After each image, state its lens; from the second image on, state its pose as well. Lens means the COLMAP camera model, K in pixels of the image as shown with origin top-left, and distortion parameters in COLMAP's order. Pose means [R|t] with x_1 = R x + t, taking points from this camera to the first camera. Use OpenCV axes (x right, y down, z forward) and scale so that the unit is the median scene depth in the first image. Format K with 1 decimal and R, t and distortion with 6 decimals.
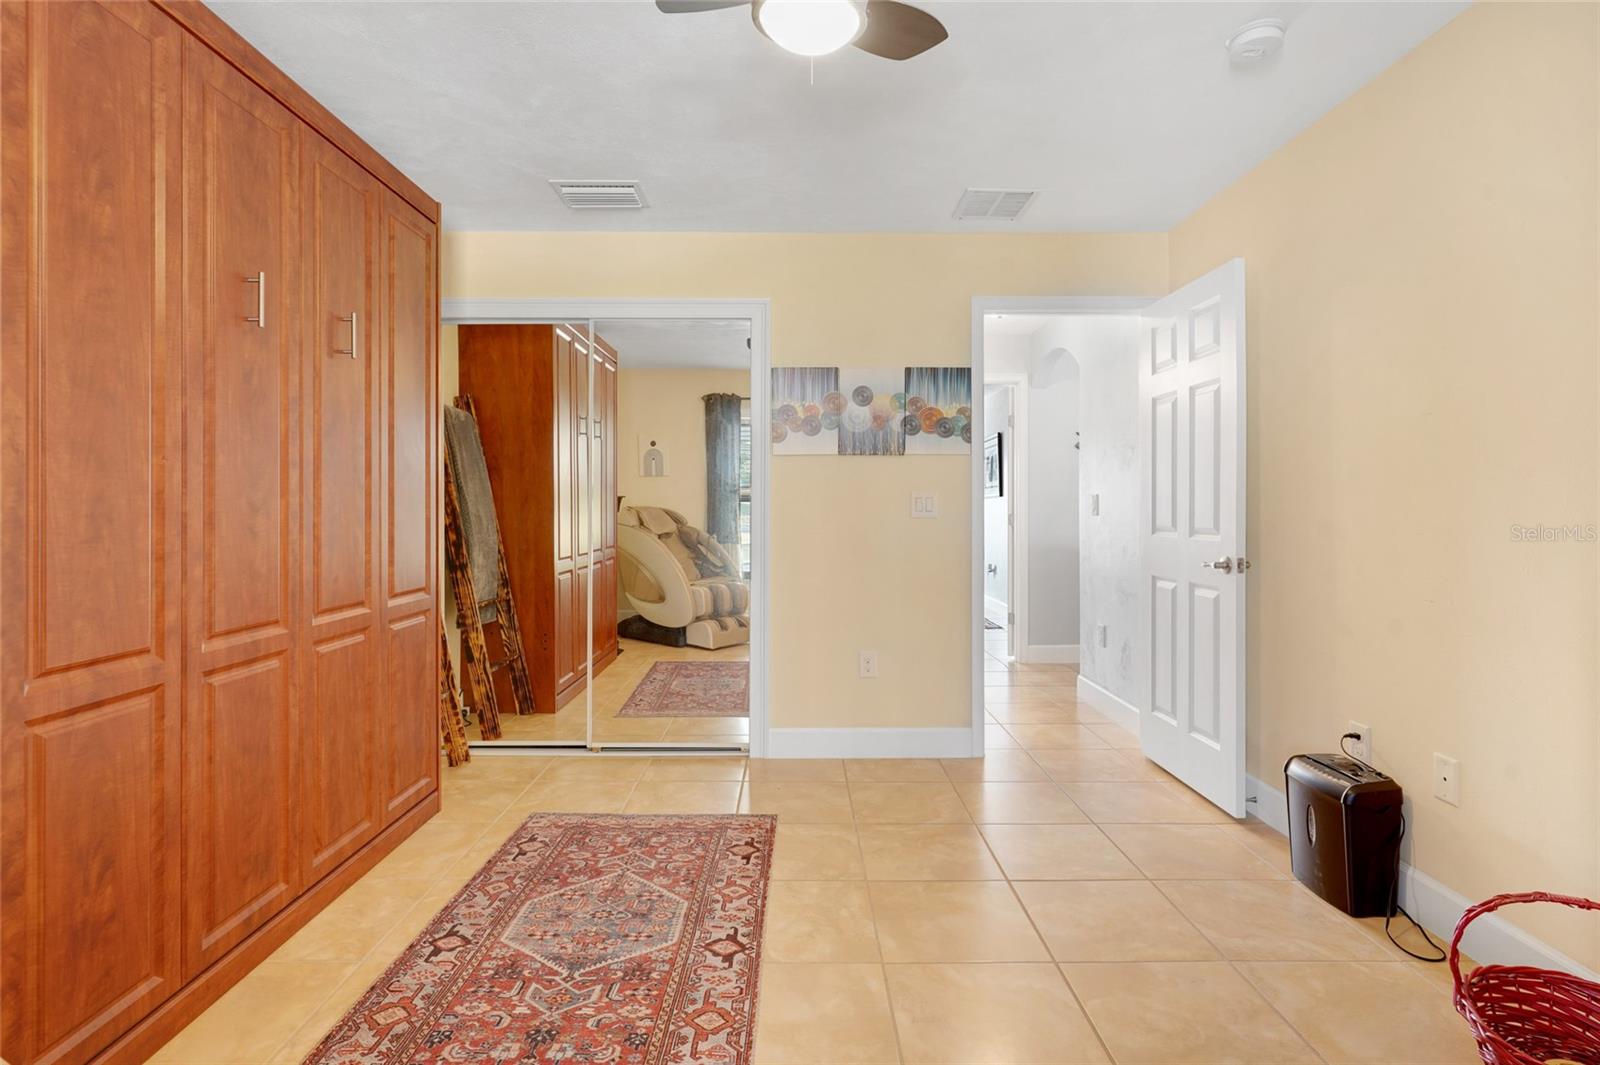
lens RADIAL K [[783.0, 0, 796.9], [0, 783.0, 528.3], [0, 0, 1]] dist [-0.010703, 0.011263]
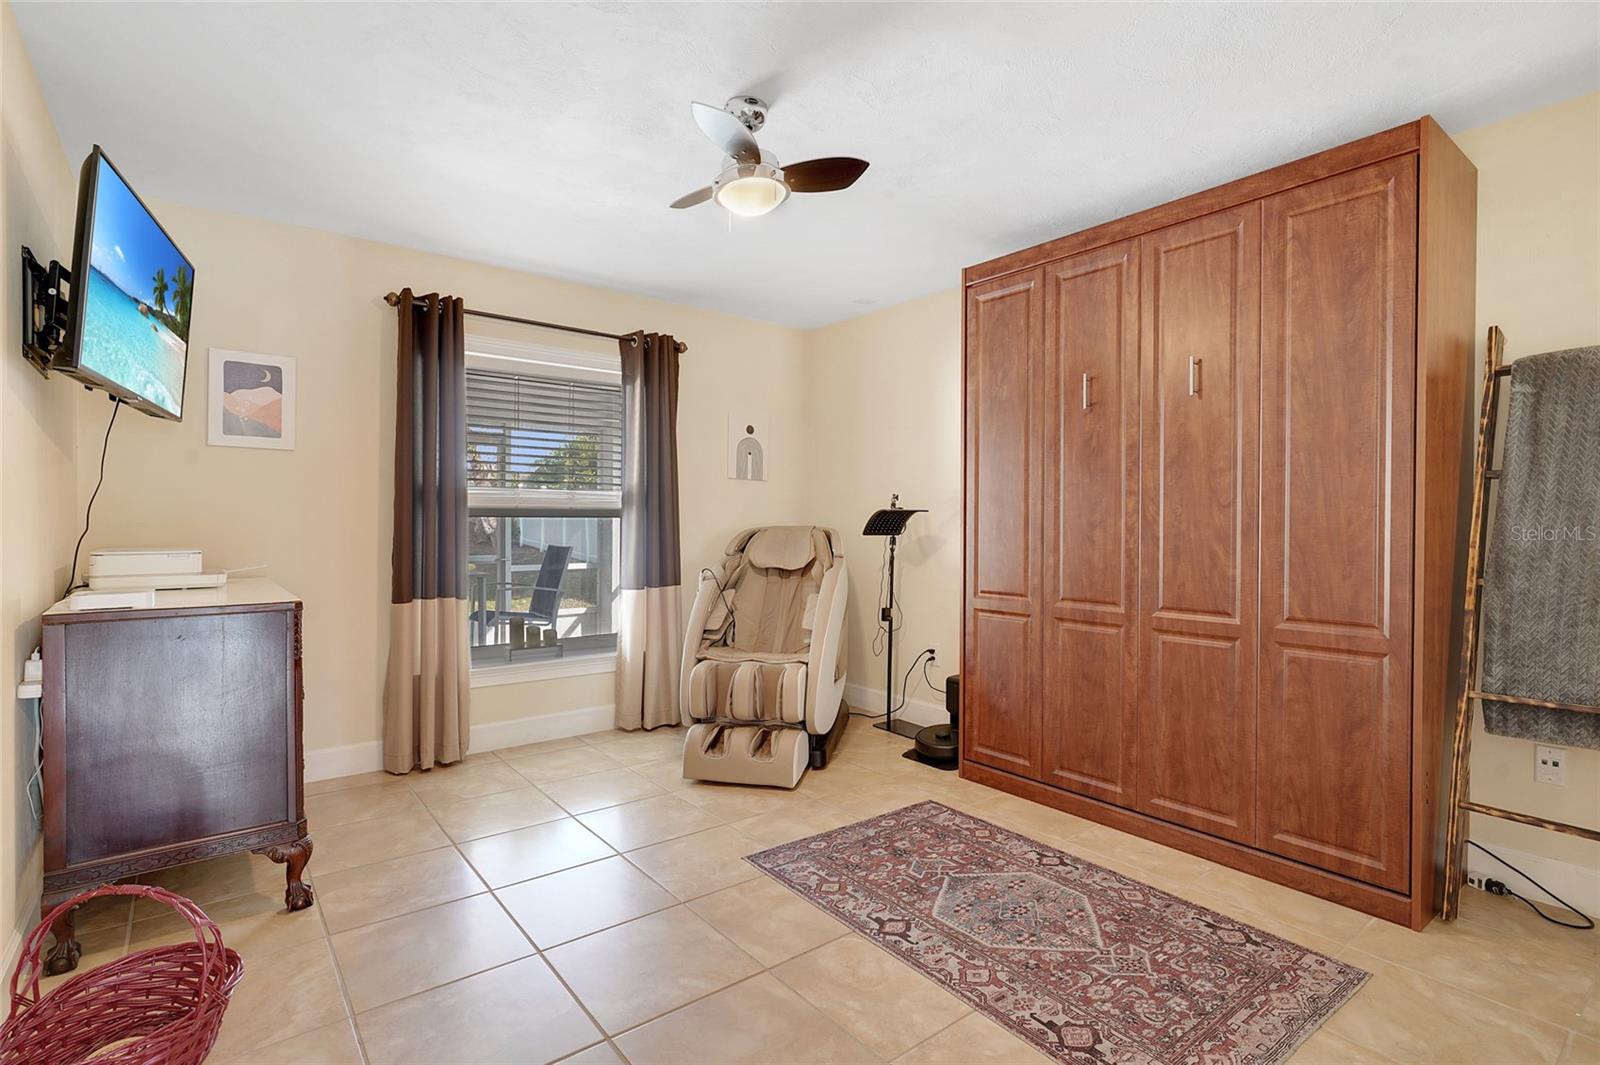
lens RADIAL K [[783.0, 0, 796.9], [0, 783.0, 528.3], [0, 0, 1]] dist [-0.010703, 0.011263]
pose [[-0.793908, 0.002302, -0.608034, 0.627036], [-0.018742, 0.999425, 0.028255, -0.045448], [0.607749, 0.033828, -0.793408, 1.627461]]
